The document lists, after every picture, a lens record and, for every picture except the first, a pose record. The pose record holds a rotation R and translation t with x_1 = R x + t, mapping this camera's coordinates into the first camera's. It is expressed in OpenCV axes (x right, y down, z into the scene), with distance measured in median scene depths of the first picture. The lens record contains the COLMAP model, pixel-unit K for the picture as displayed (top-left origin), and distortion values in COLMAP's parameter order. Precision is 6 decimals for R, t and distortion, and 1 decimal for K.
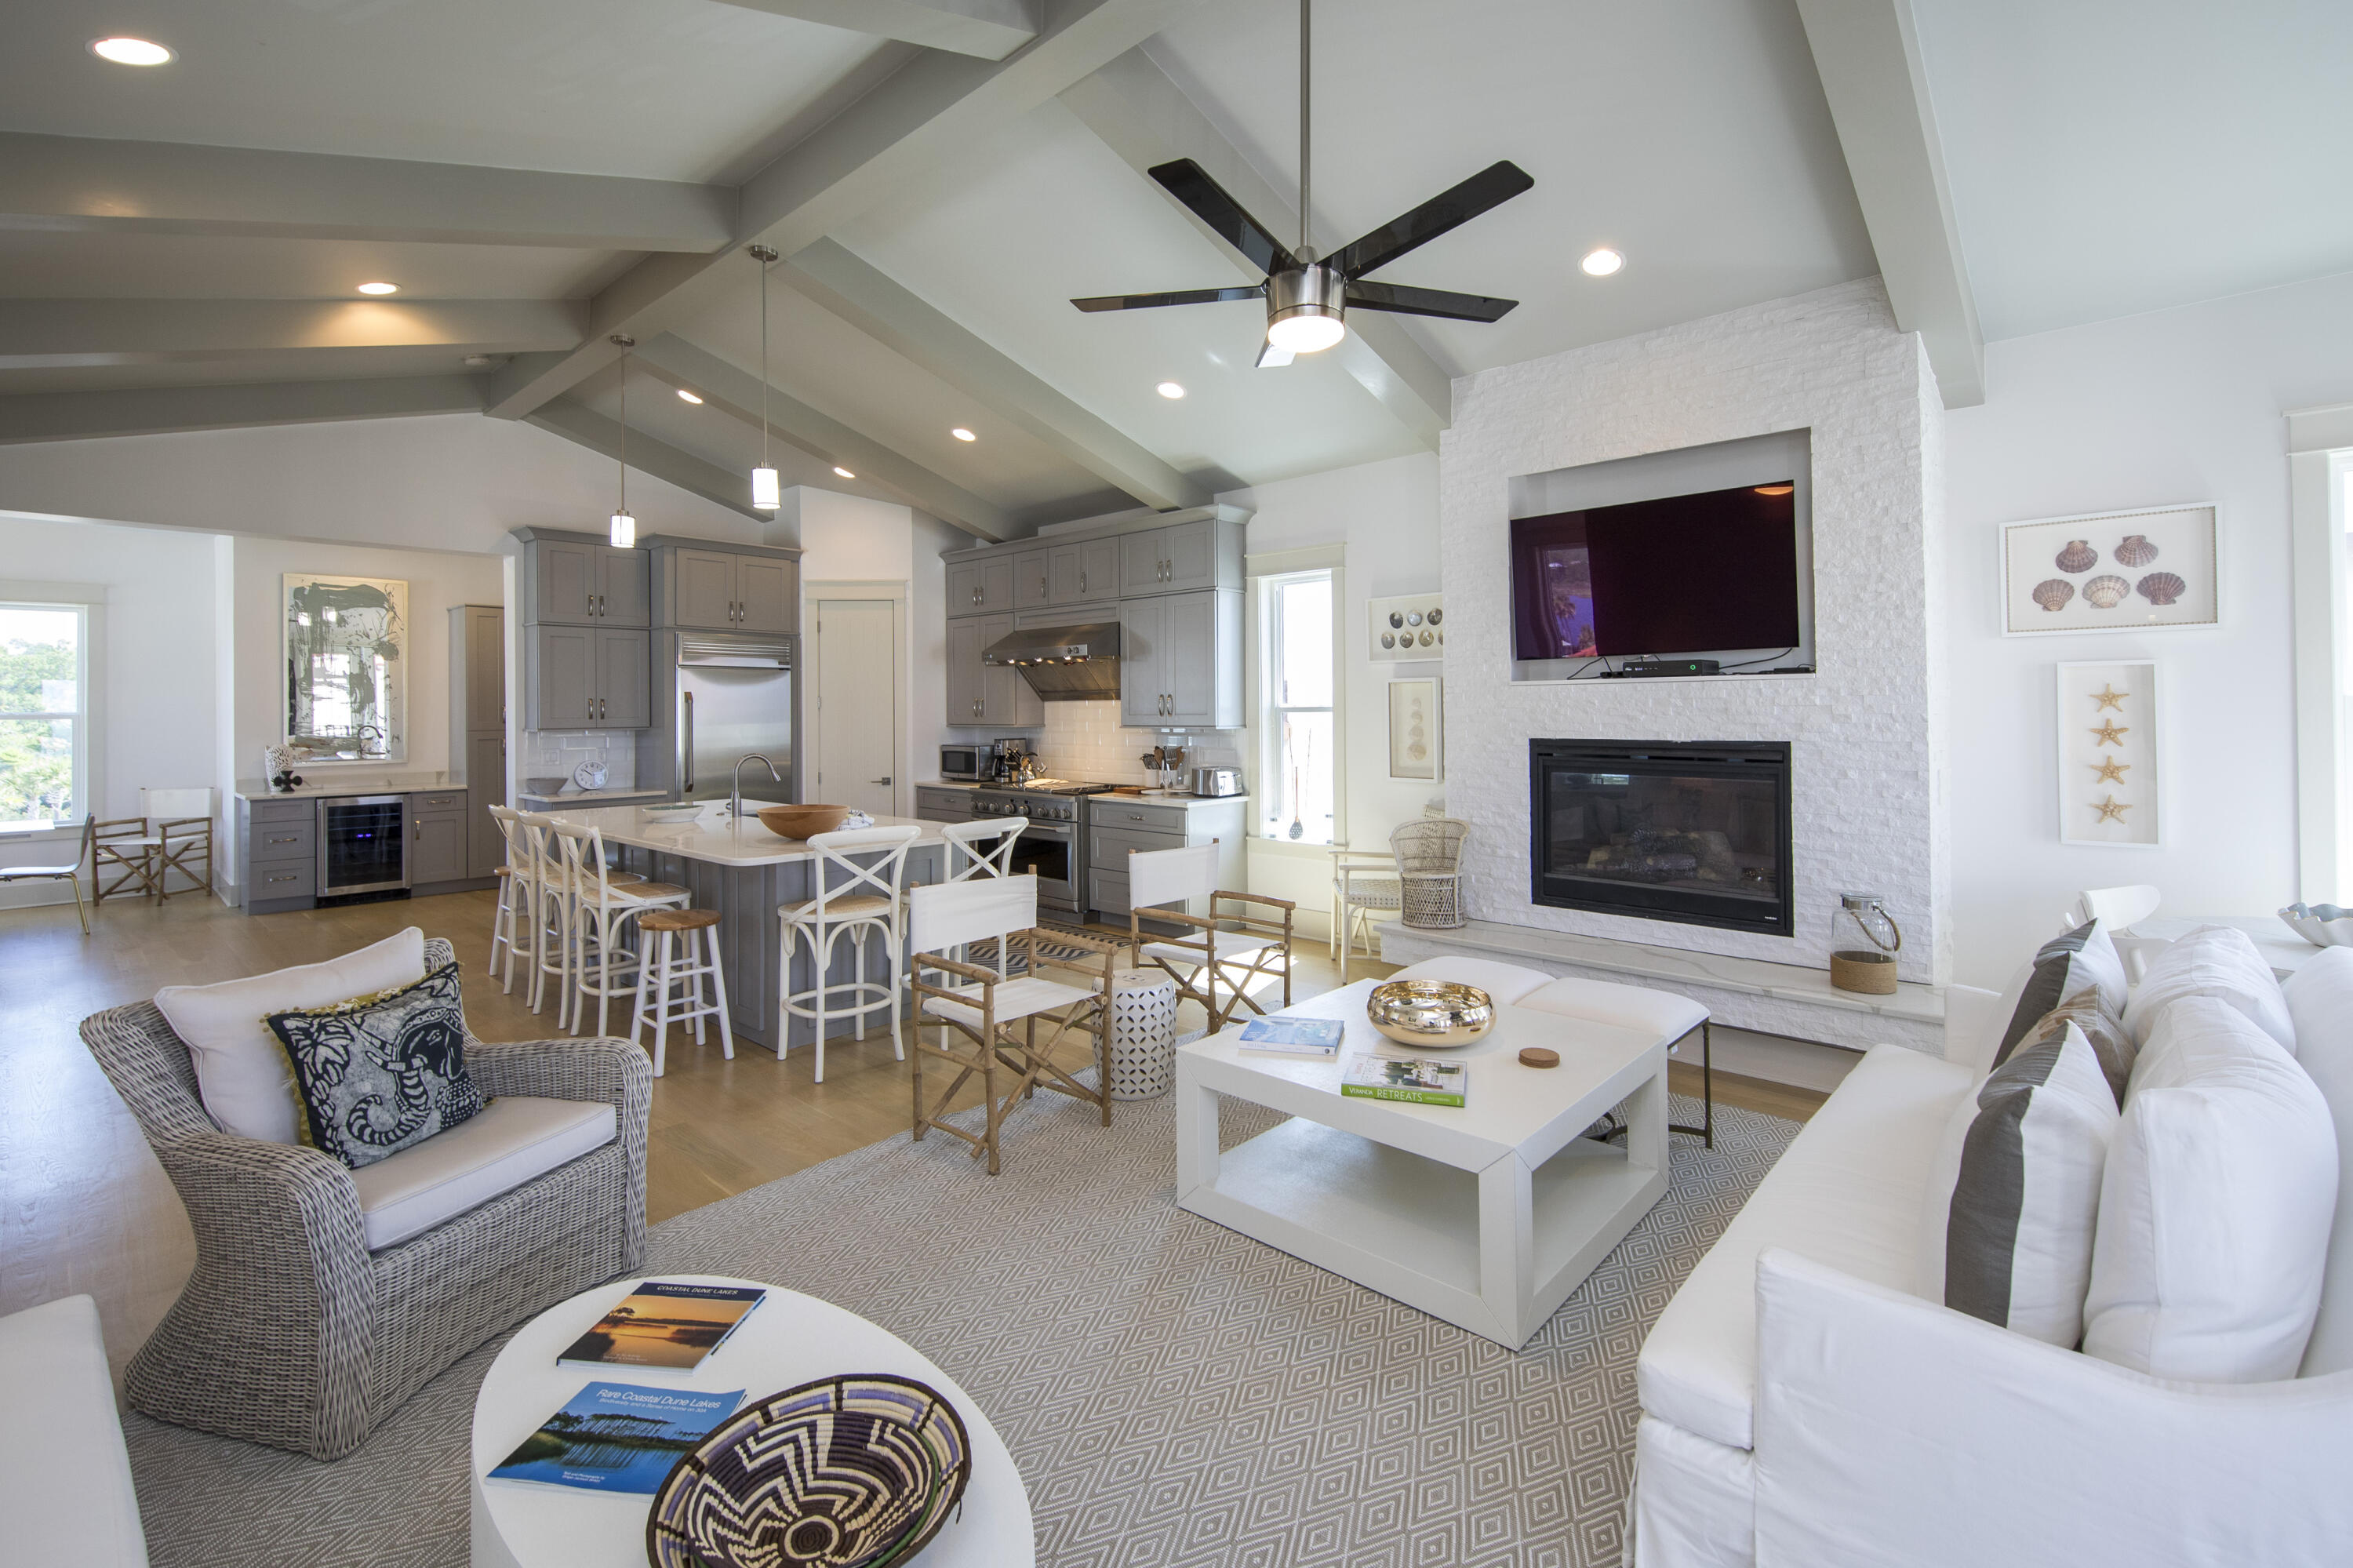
lens RADIAL K [[1034.2, 0, 1227.4], [0, 1034.2, 709.5], [0, 0, 1]] dist [-0.011490, -0.000112]
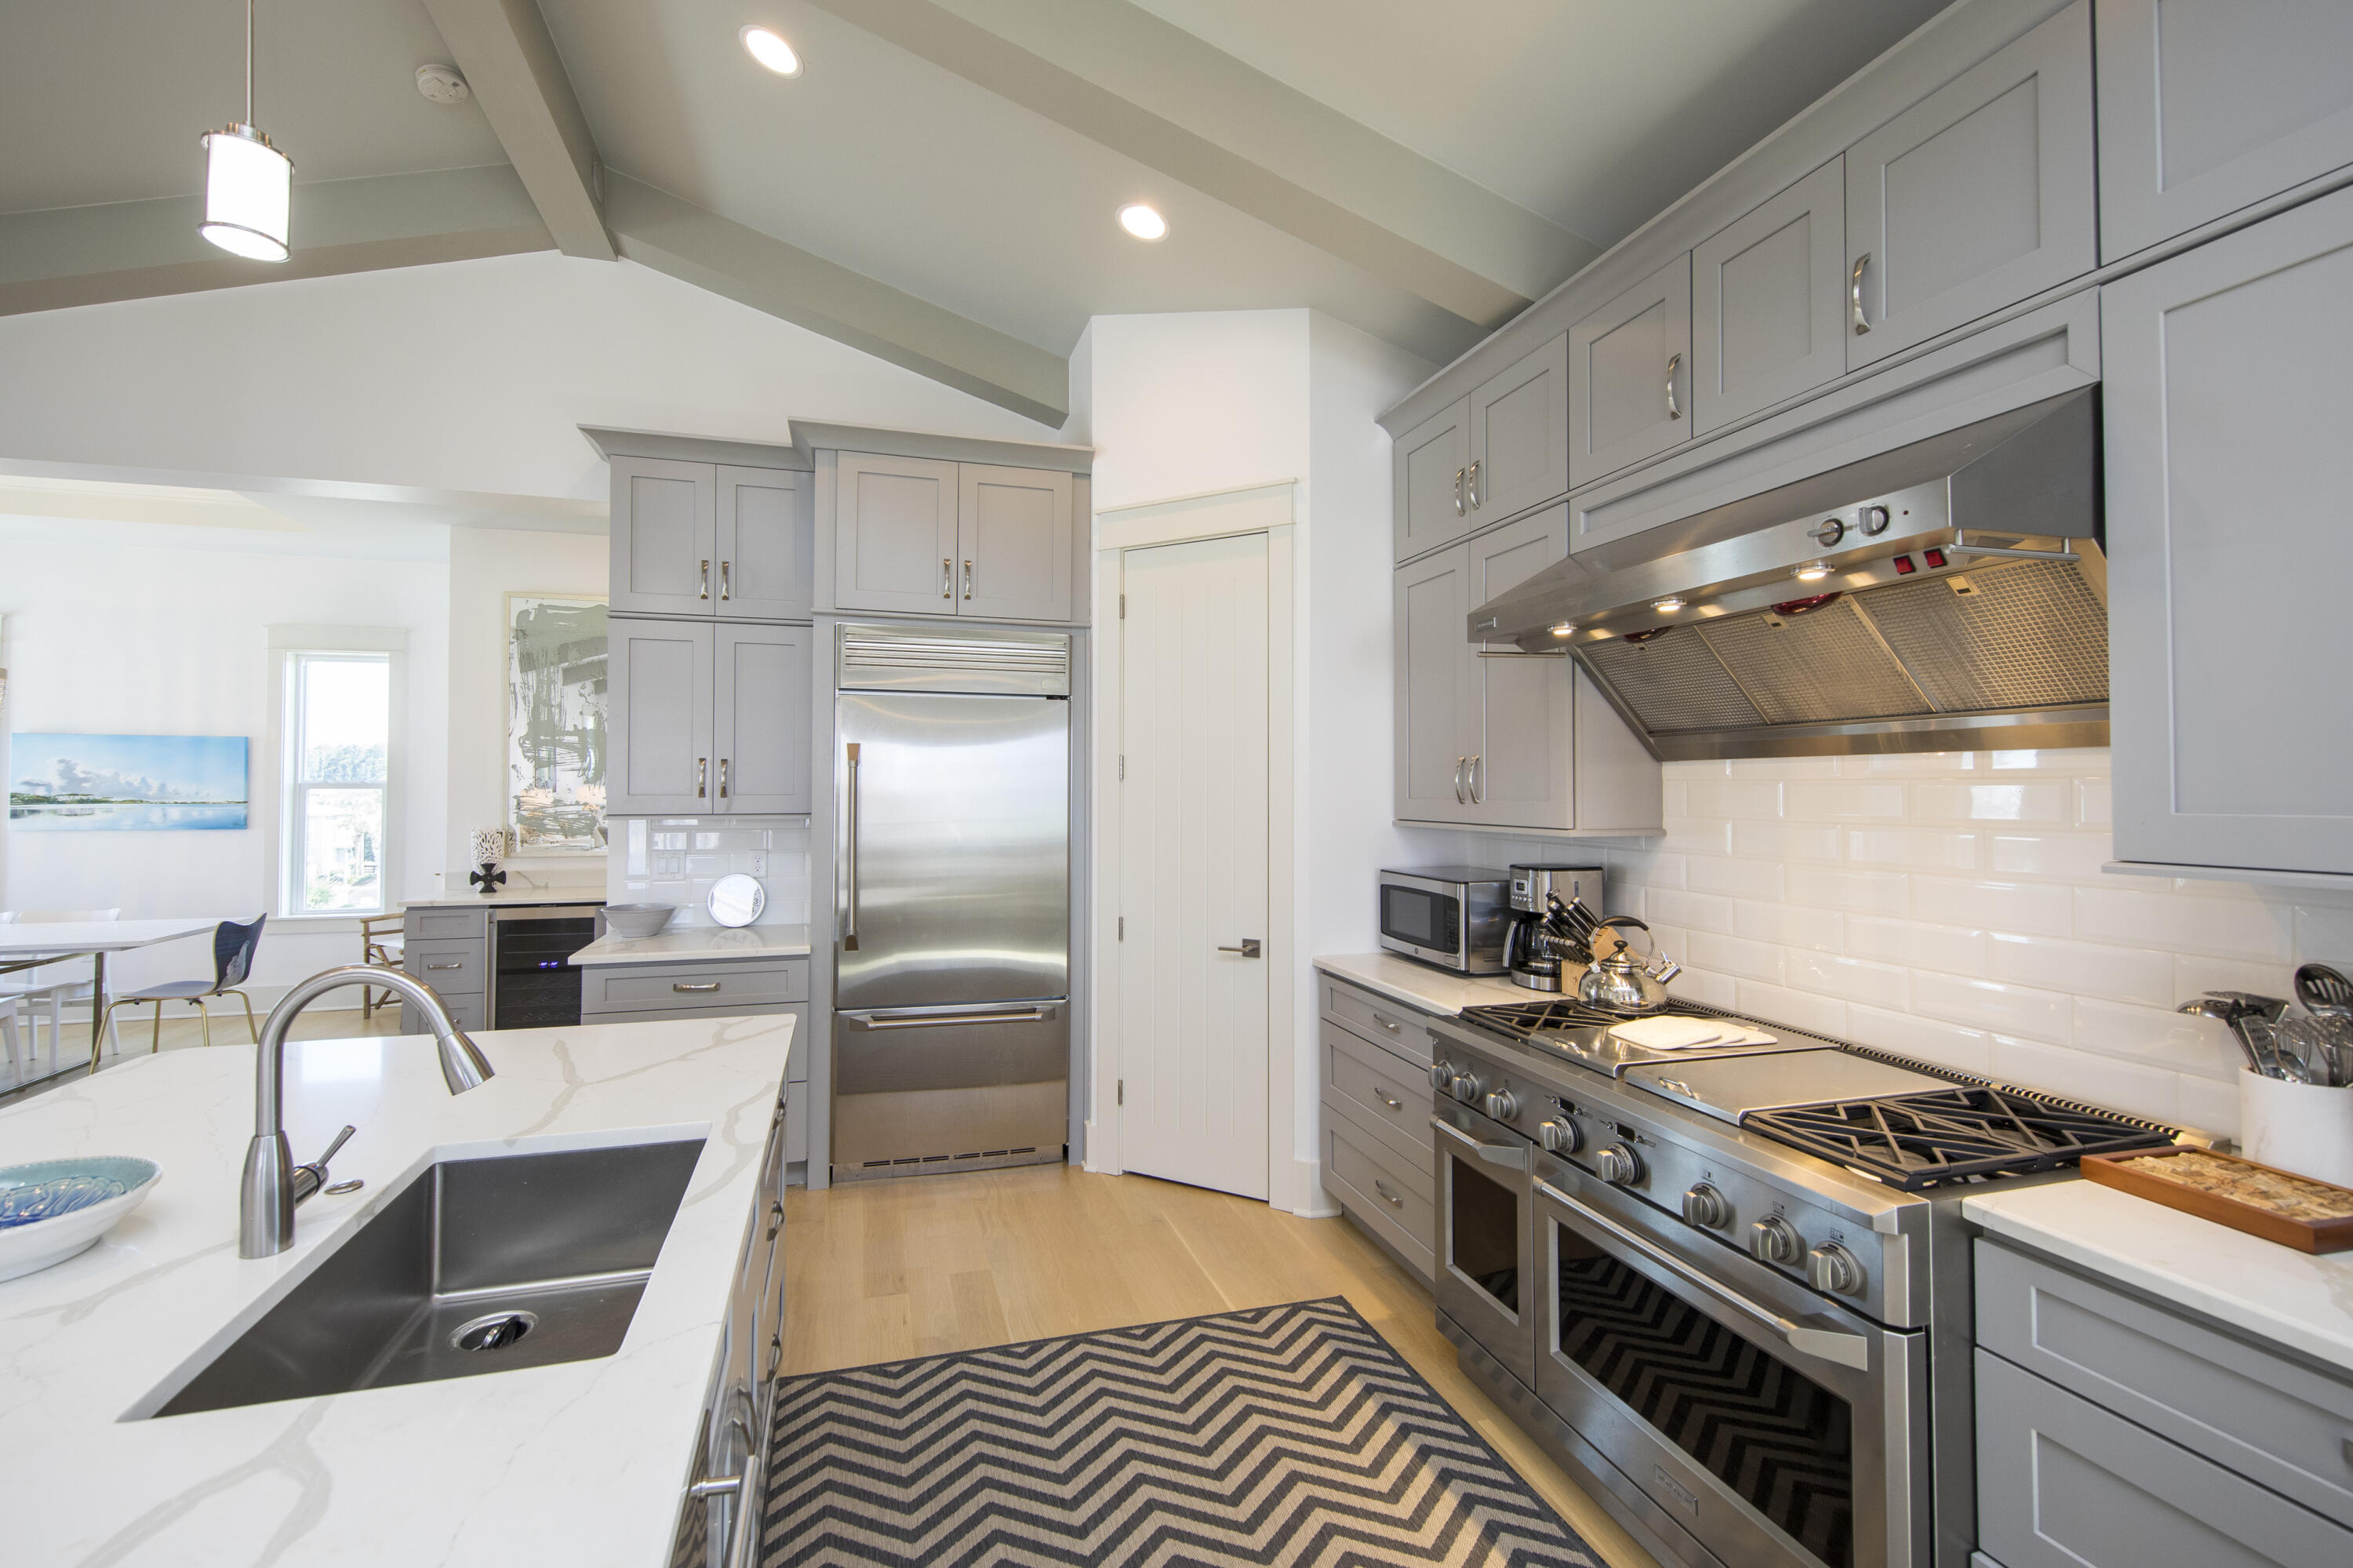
lens RADIAL K [[1003.5, 0, 1140.3], [0, 1003.5, 761.0], [0, 0, 1]] dist [-0.001403, -0.000140]
pose [[0.827564, -0.007934, -0.561316, -0.147187], [-0.006662, 0.999691, -0.023953, 0.001752], [0.561332, 0.023562, 0.827255, 0.692097]]
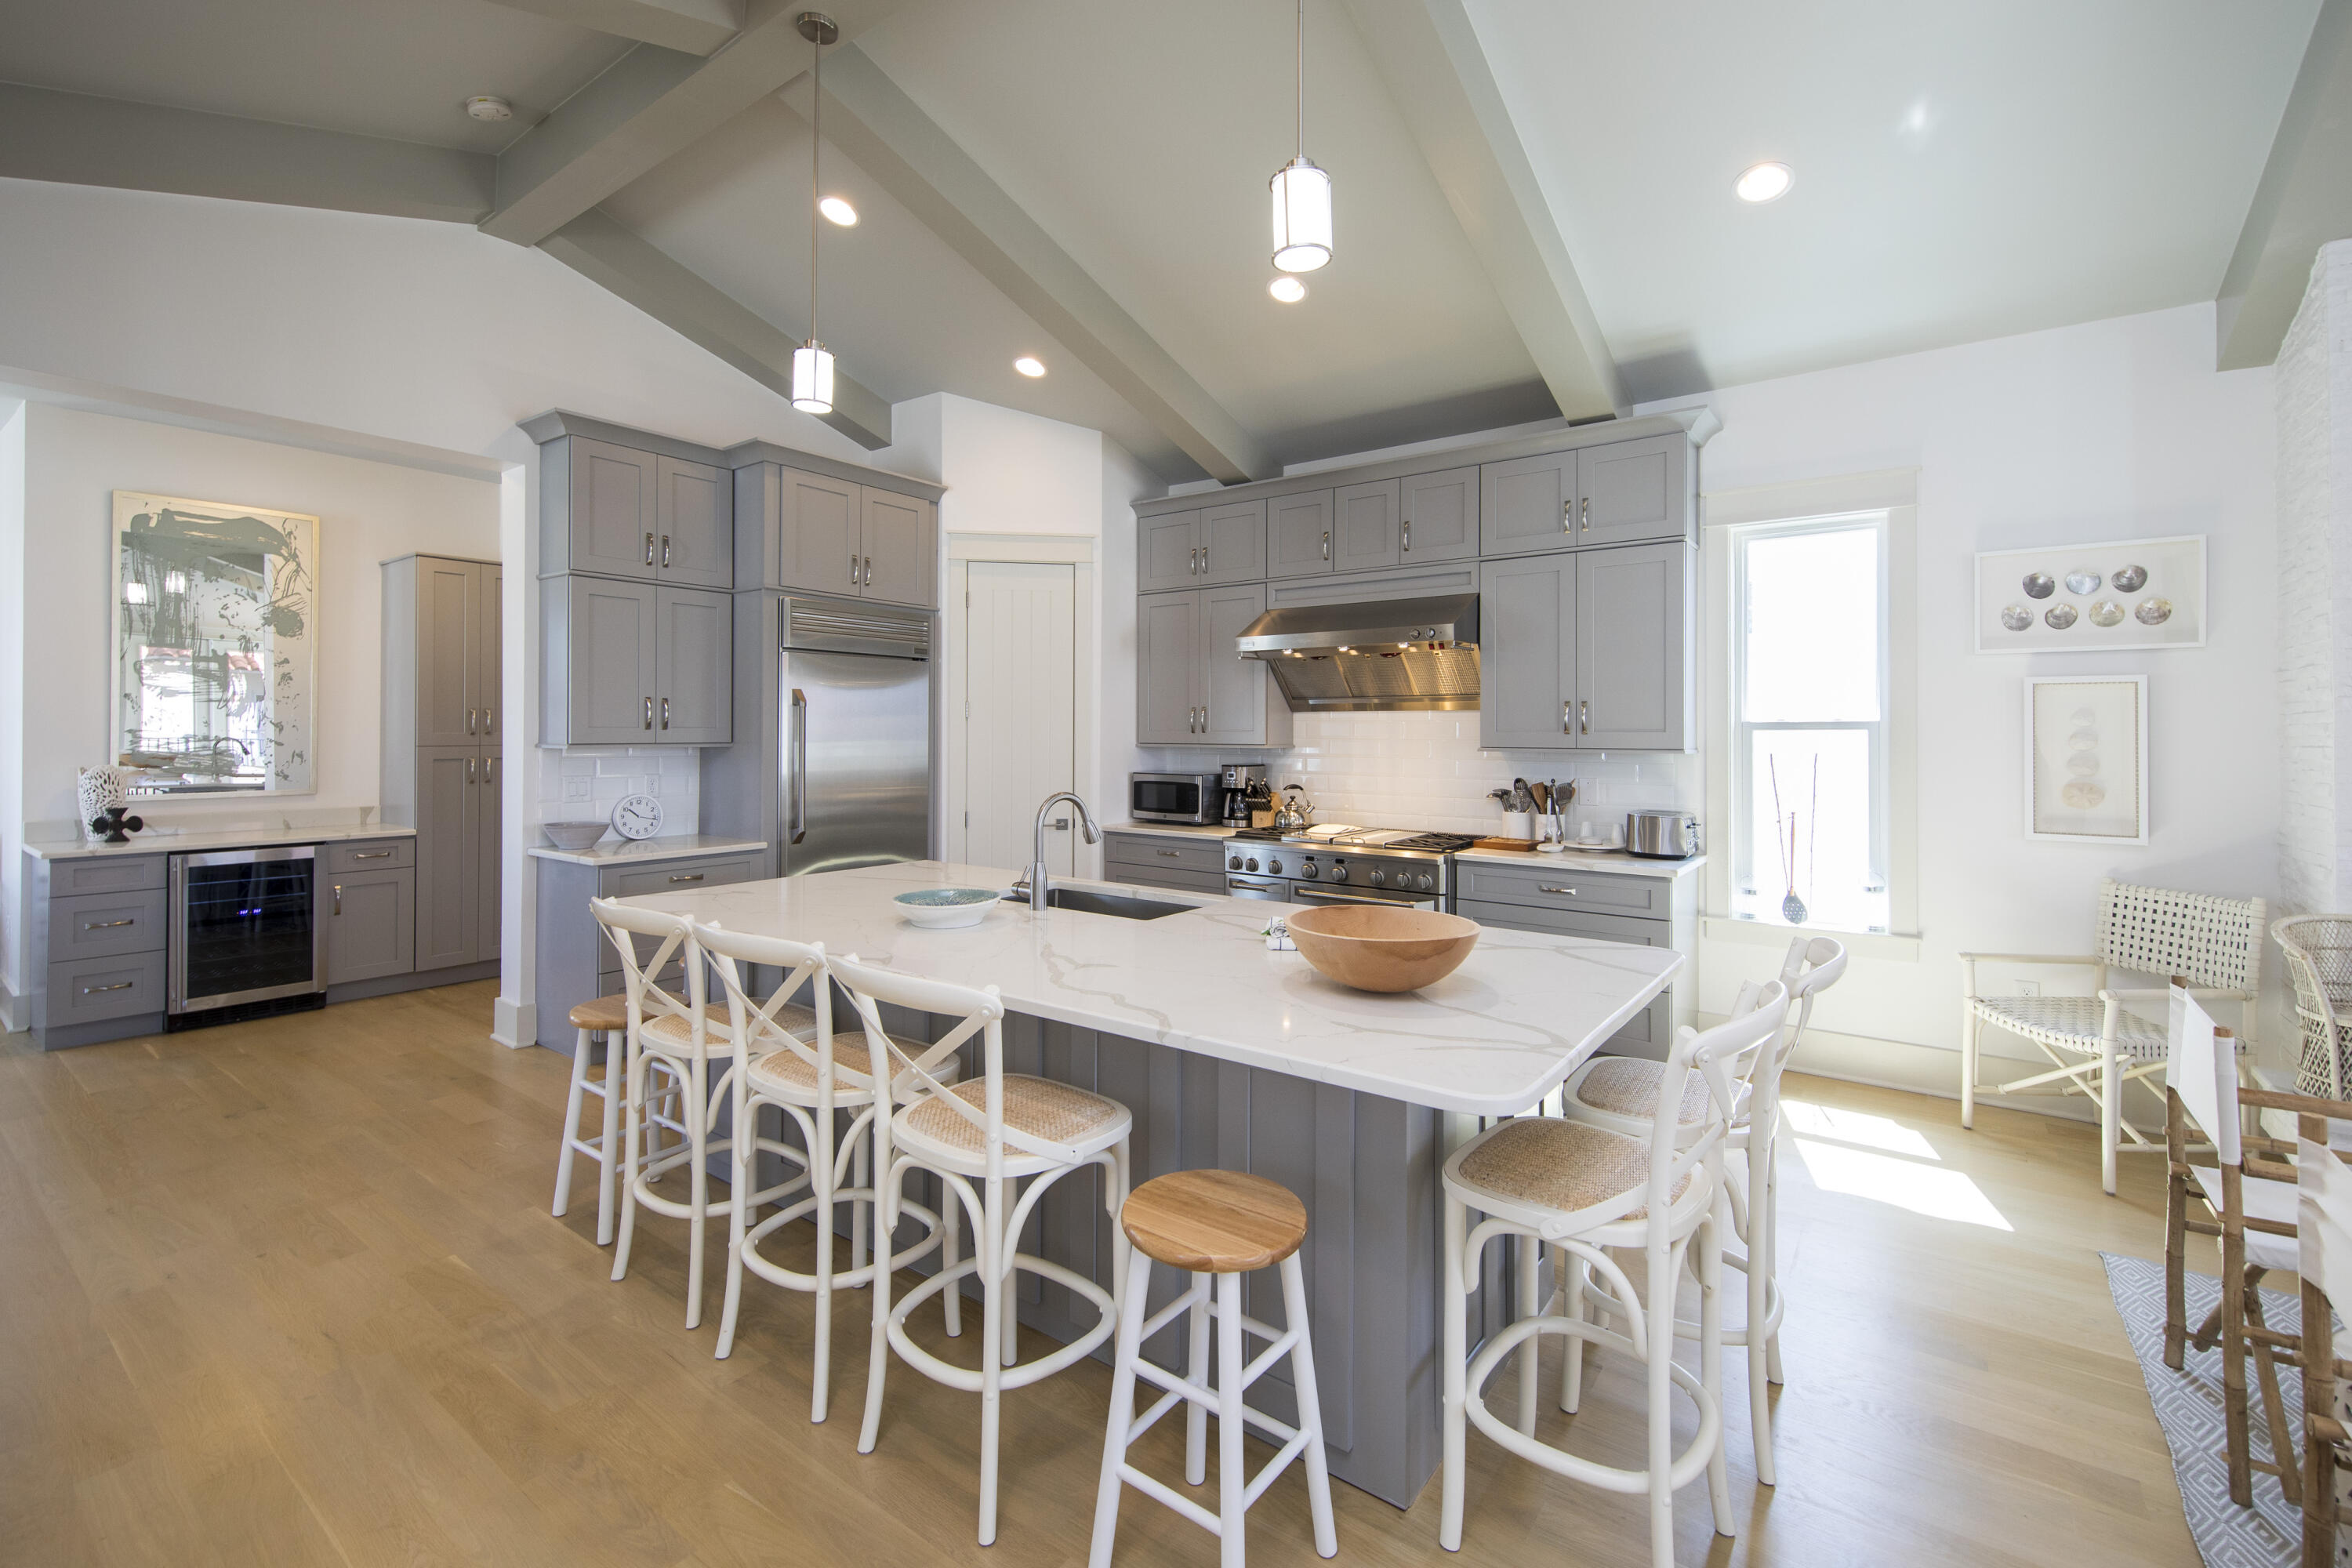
lens RADIAL K [[1014.6, 0, 1192.9], [0, 1014.6, 731.4], [0, 0, 1]] dist [-0.002542, -0.000499]
pose [[0.996335, 0.010376, 0.084903, -0.333028], [-0.010426, 0.999946, 0.000148, 0.006852], [-0.084897, -0.001033, 0.996389, 0.347119]]
